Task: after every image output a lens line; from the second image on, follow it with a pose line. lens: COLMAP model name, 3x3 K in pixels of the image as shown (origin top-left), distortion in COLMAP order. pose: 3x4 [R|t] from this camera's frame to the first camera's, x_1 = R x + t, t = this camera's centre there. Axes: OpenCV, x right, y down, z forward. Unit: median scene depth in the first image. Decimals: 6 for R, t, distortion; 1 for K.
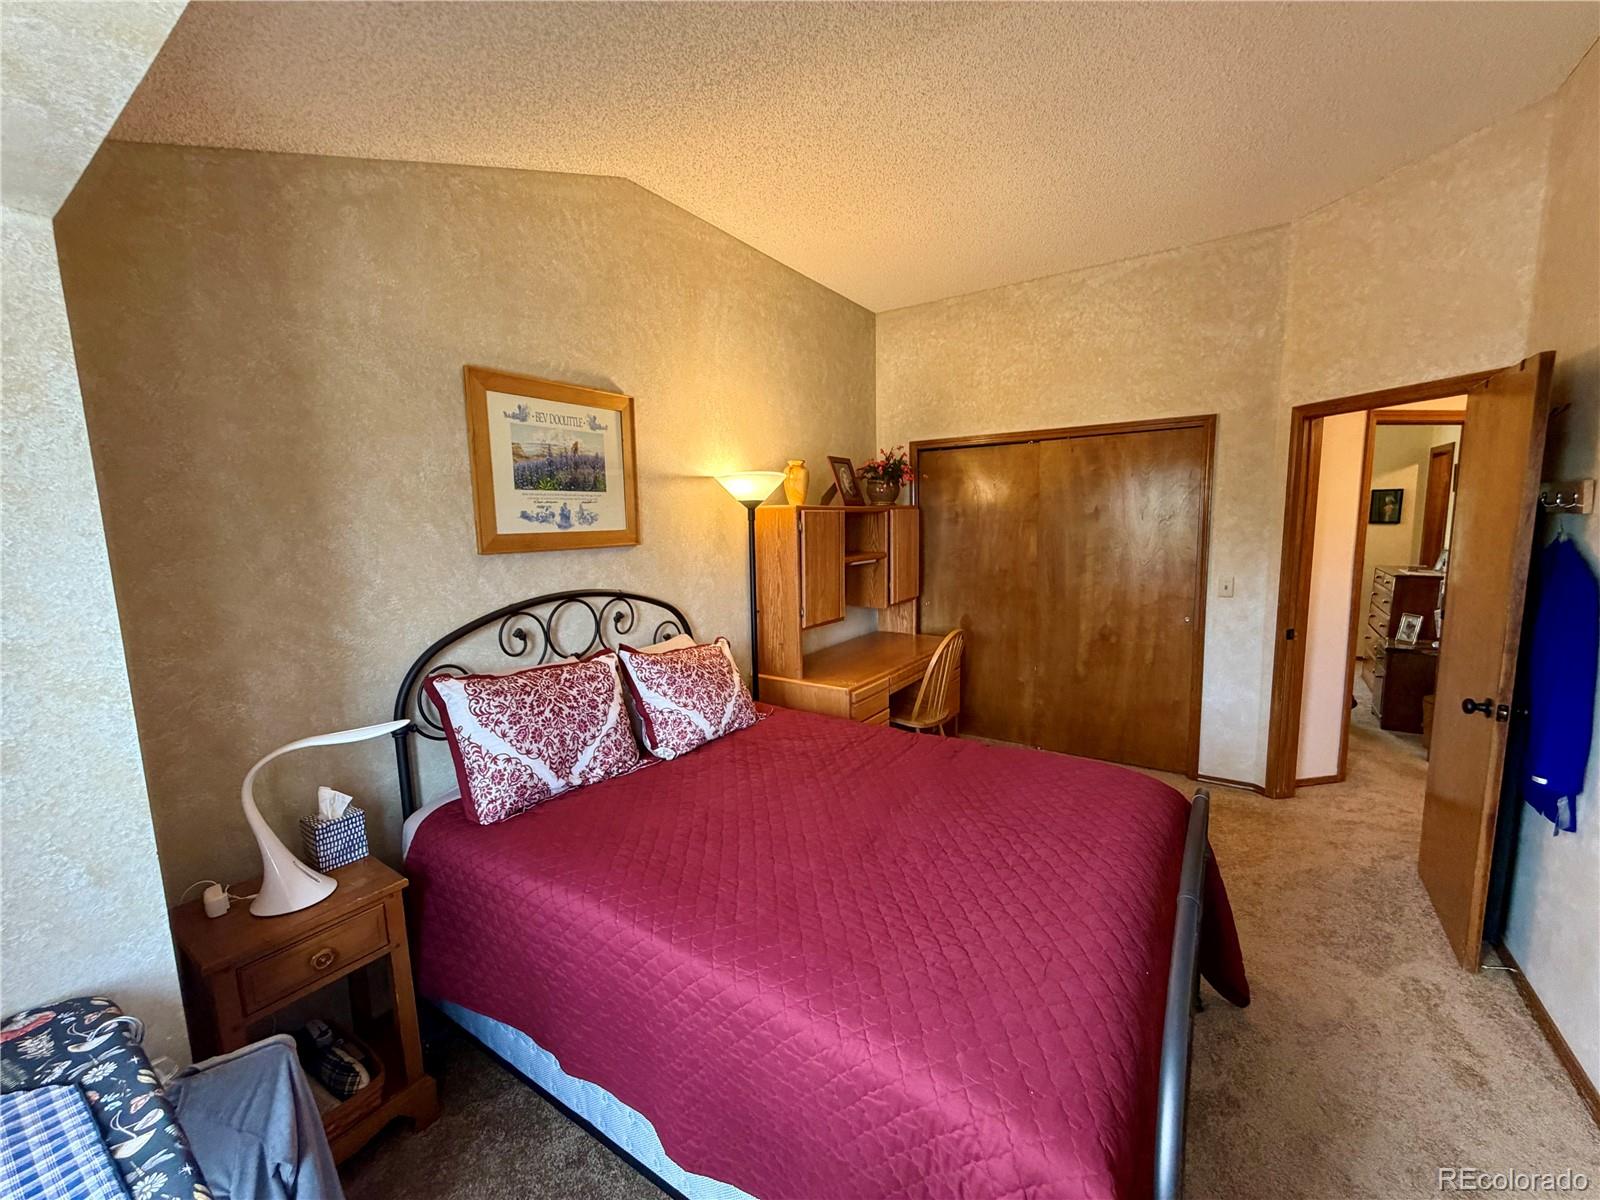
lens RADIAL K [[638.0, 0, 803.2], [0, 638.0, 599.4], [0, 0, 1]] dist [-0.000368, 0.000041]
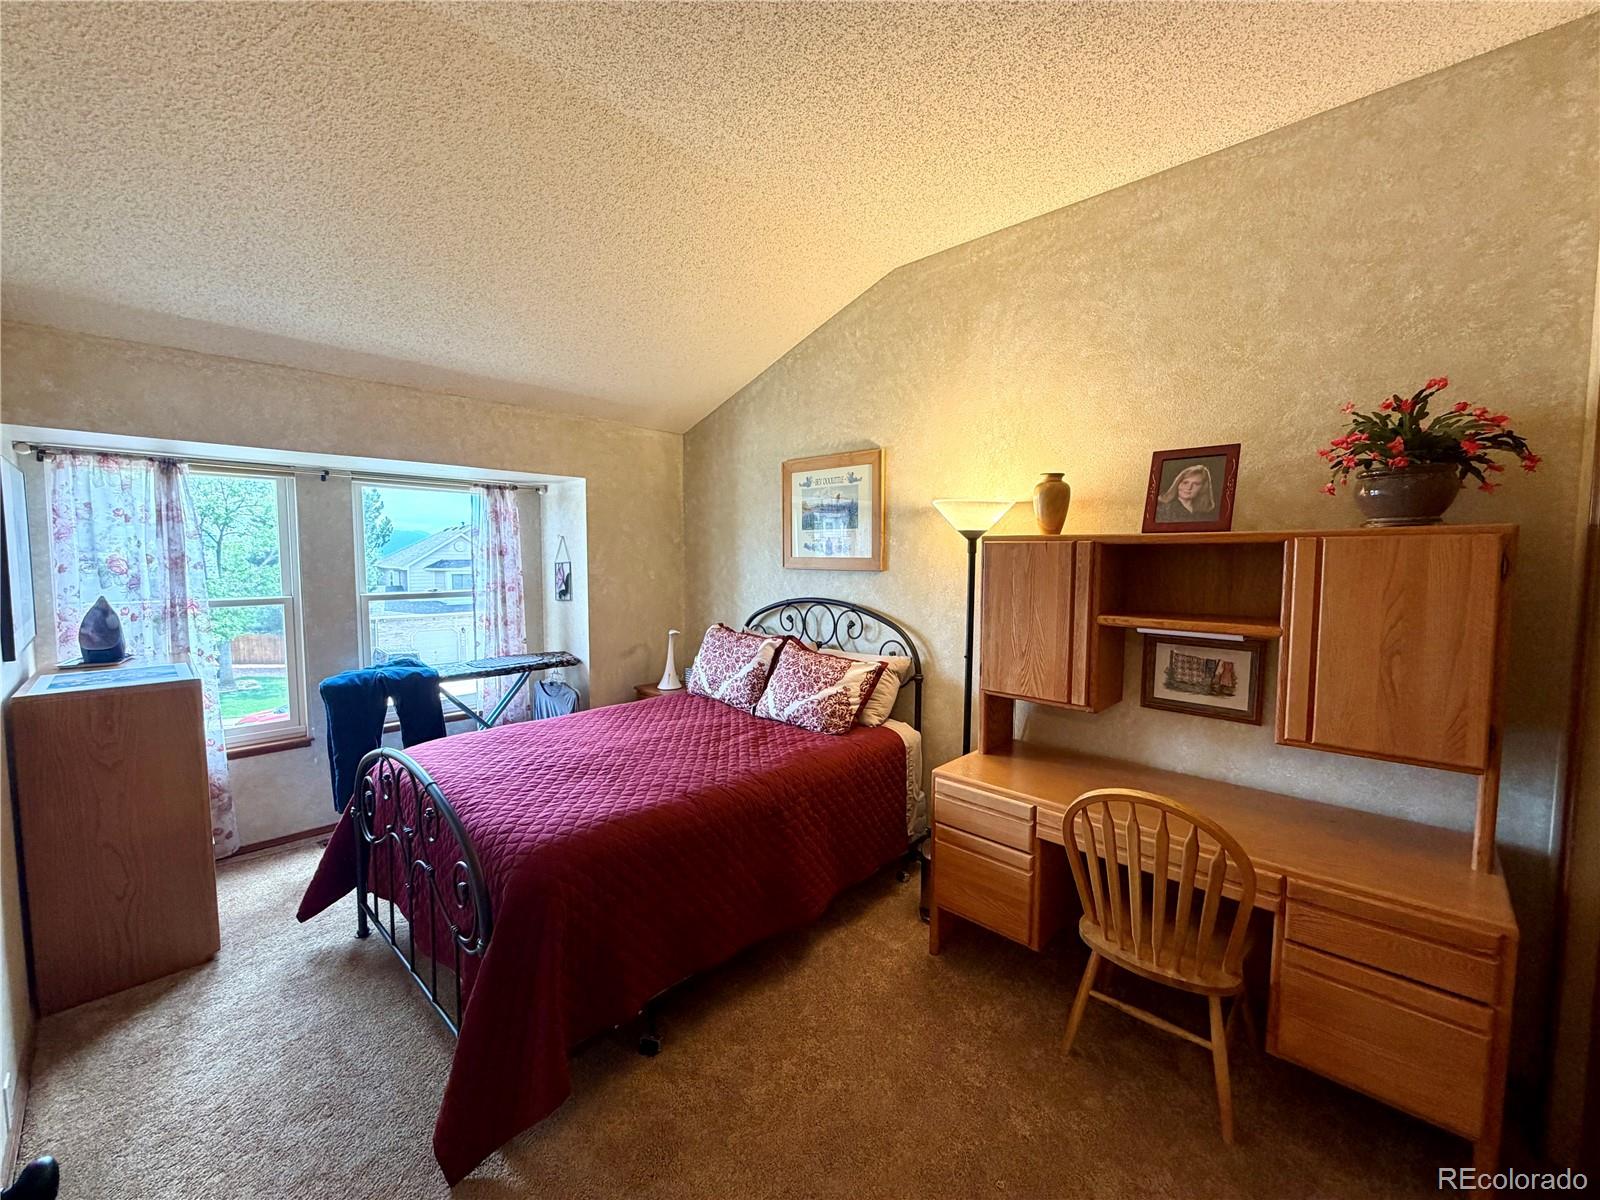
lens RADIAL K [[638.0, 0, 801.9], [0, 638.0, 599.4], [0, 0, 1]] dist [-0.000368, 0.000041]
pose [[-0.159056, 0.092718, -0.982906, 1.063864], [-0.123400, 0.985906, 0.112970, -0.167916], [0.979527, 0.139259, -0.145373, 1.164337]]
